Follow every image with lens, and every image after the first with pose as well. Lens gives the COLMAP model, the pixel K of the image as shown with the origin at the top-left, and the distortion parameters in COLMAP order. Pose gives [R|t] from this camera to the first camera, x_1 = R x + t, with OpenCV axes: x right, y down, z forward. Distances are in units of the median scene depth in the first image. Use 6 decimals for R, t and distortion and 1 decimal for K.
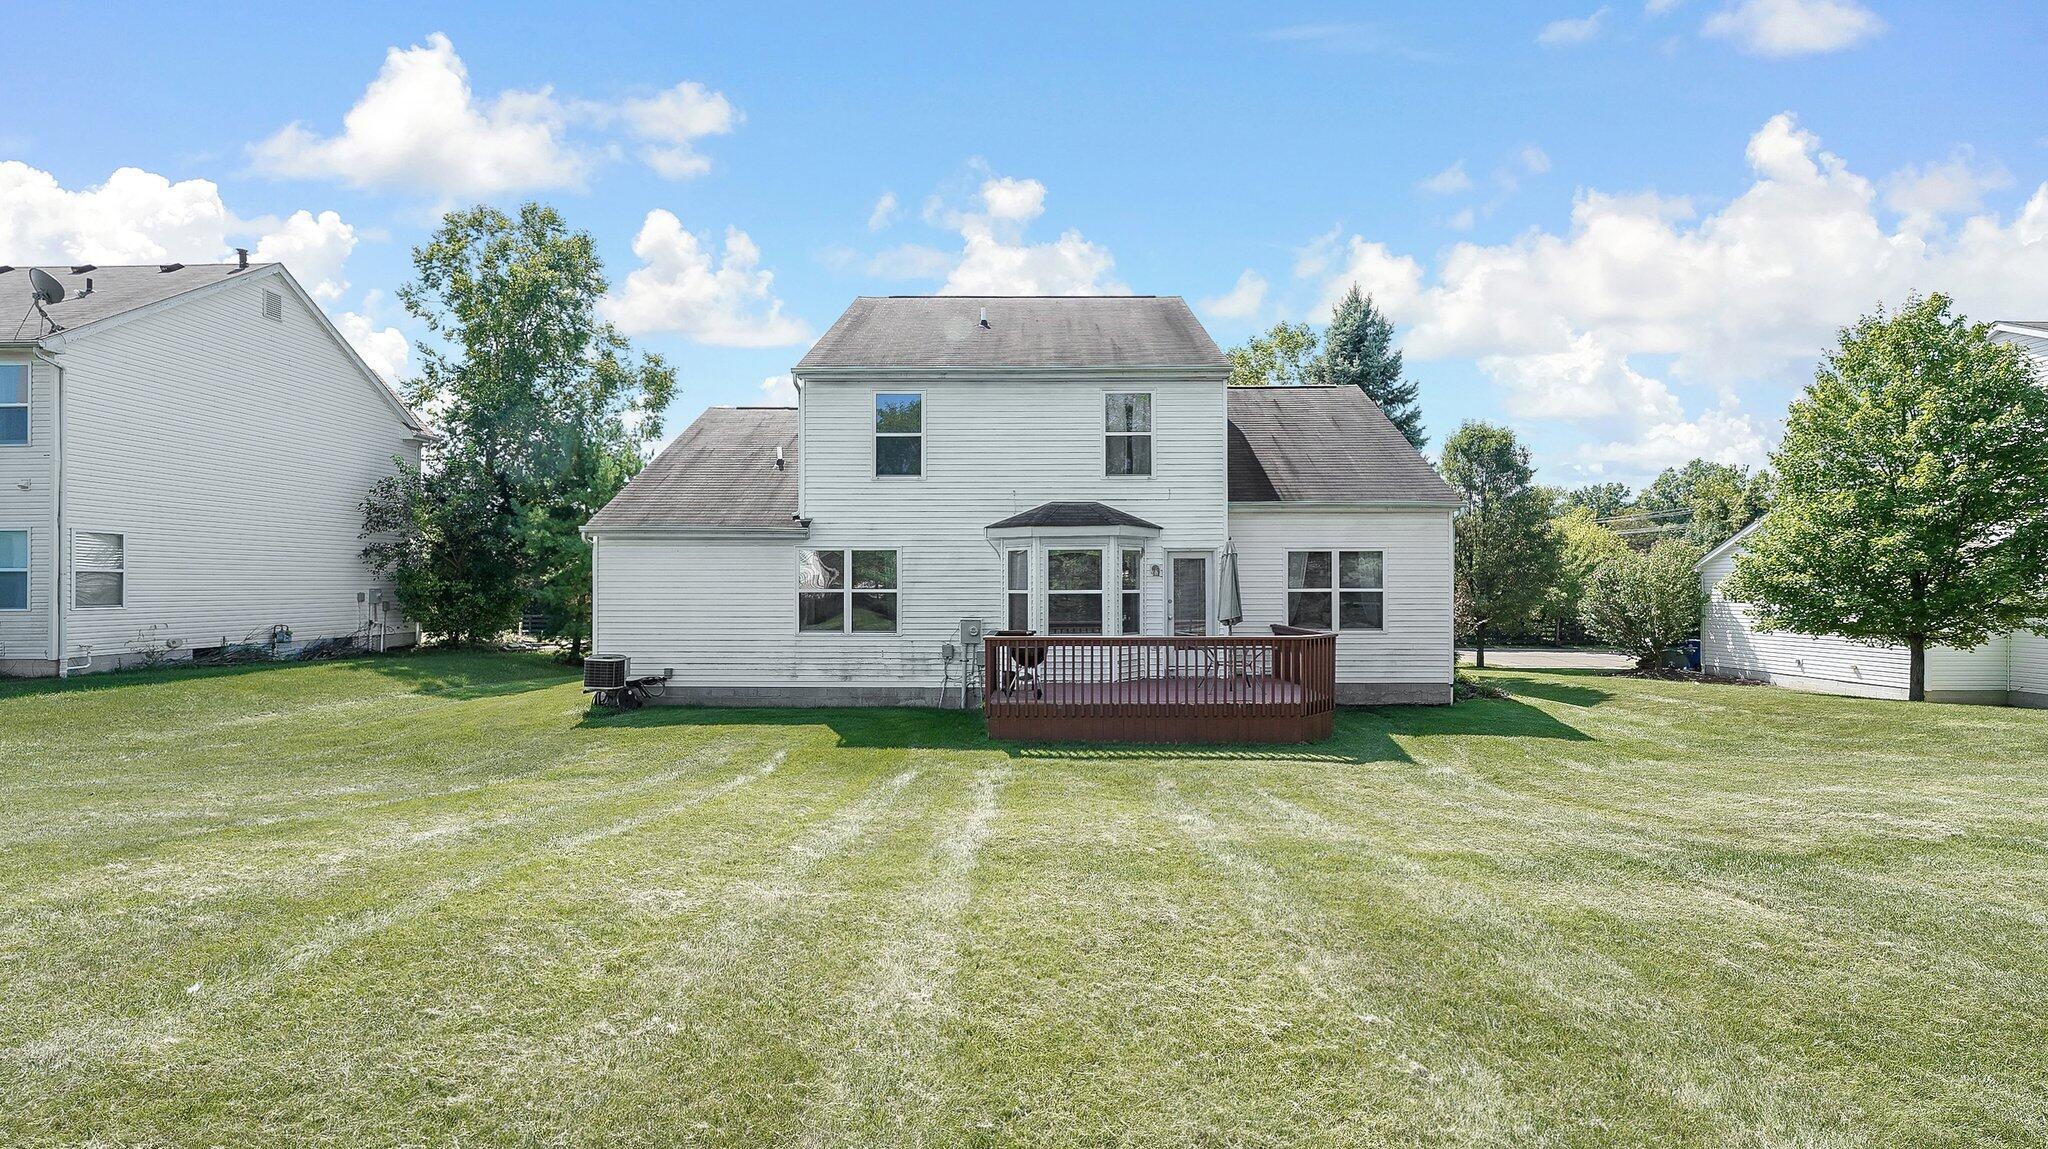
lens RADIAL K [[836.6, 0, 1027.2], [0, 836.6, 572.5], [0, 0, 1]] dist [-0.014449, 0.000334]
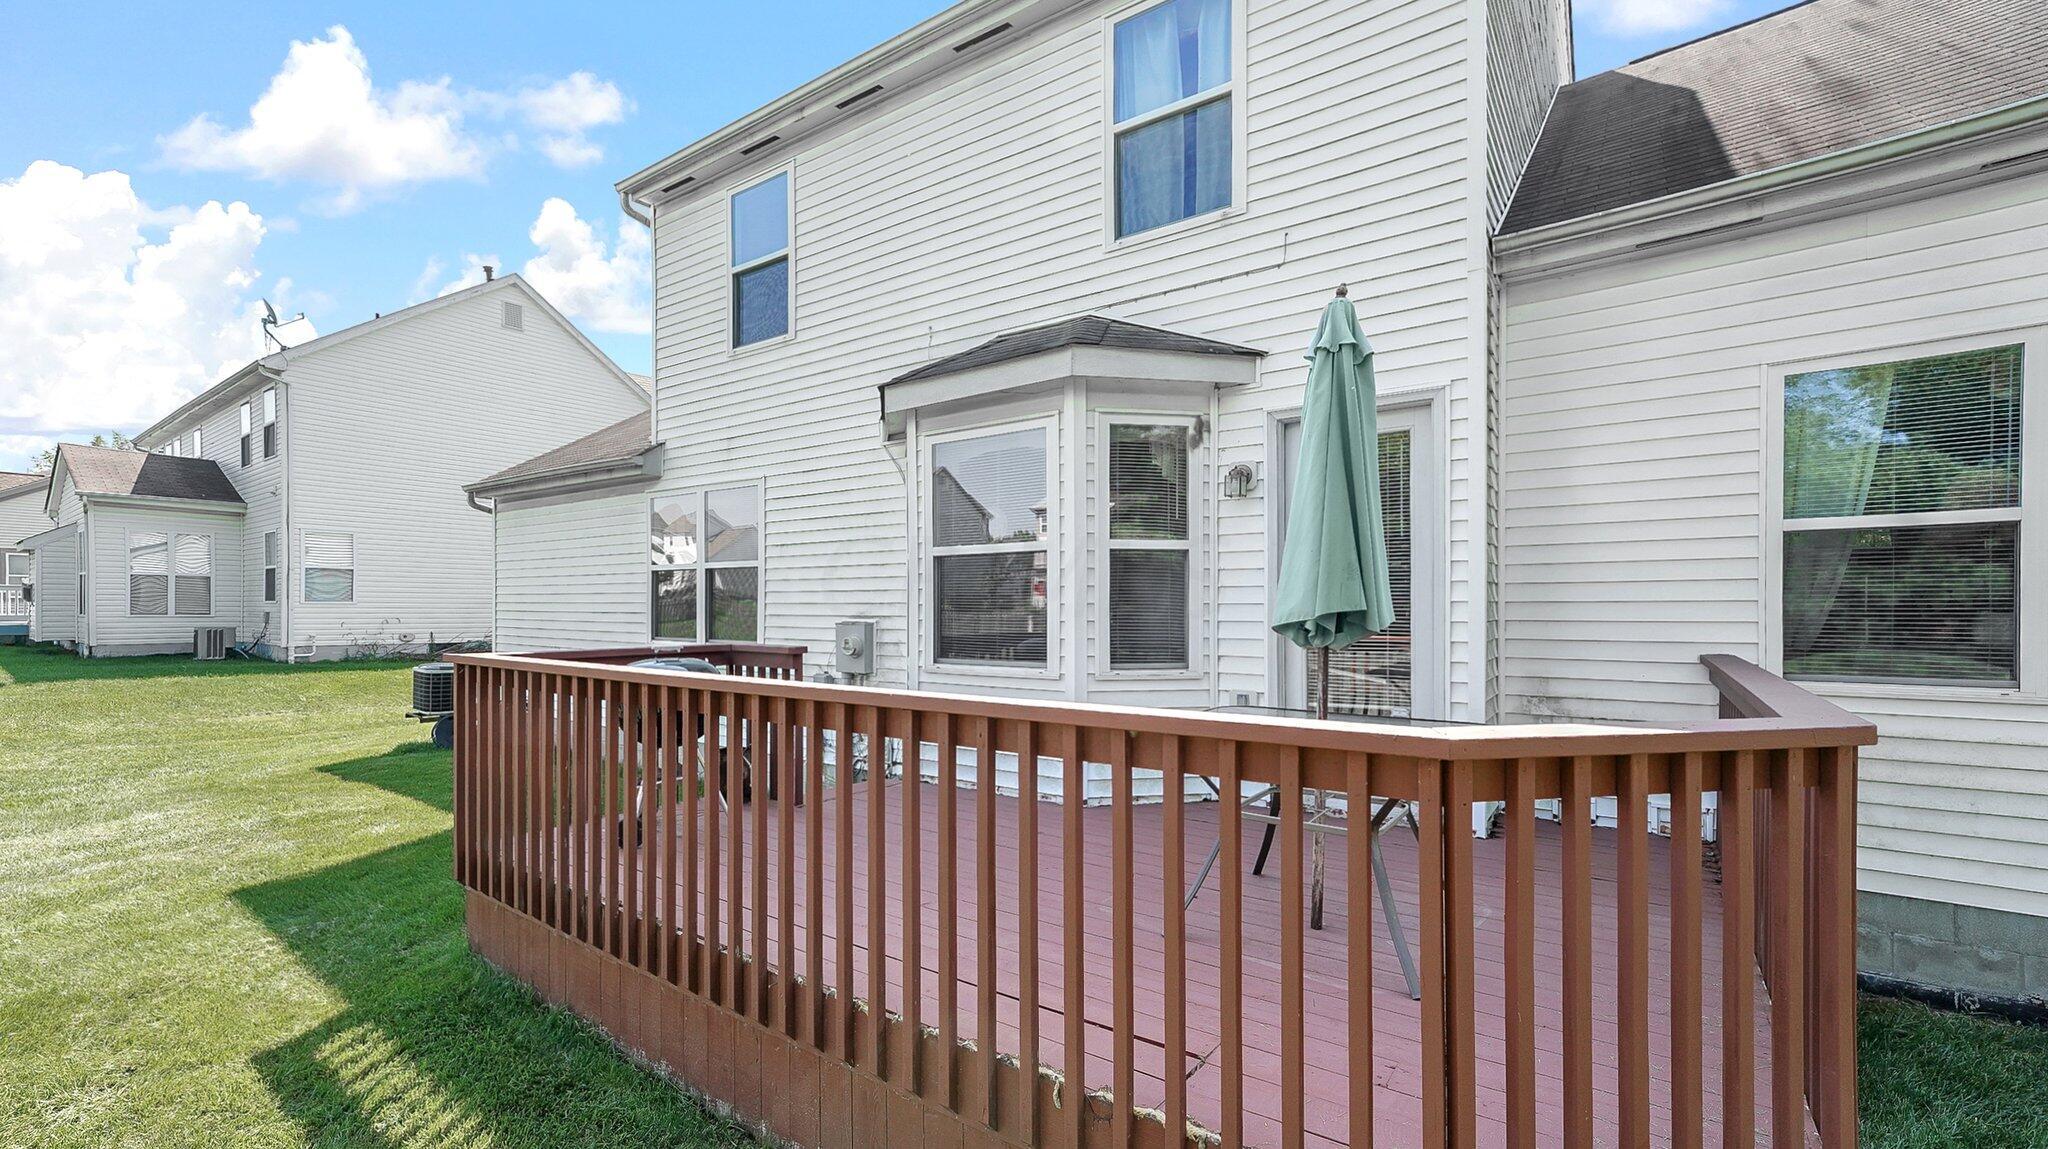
lens RADIAL K [[836.6, 0, 1019.2], [0, 836.6, 585.2], [0, 0, 1]] dist [-0.014449, 0.000334]
pose [[0.808923, -0.011859, -0.587795, 0.275202], [0.007046, 0.999920, -0.010478, 0.040982], [0.587873, 0.004334, 0.808942, 0.677235]]
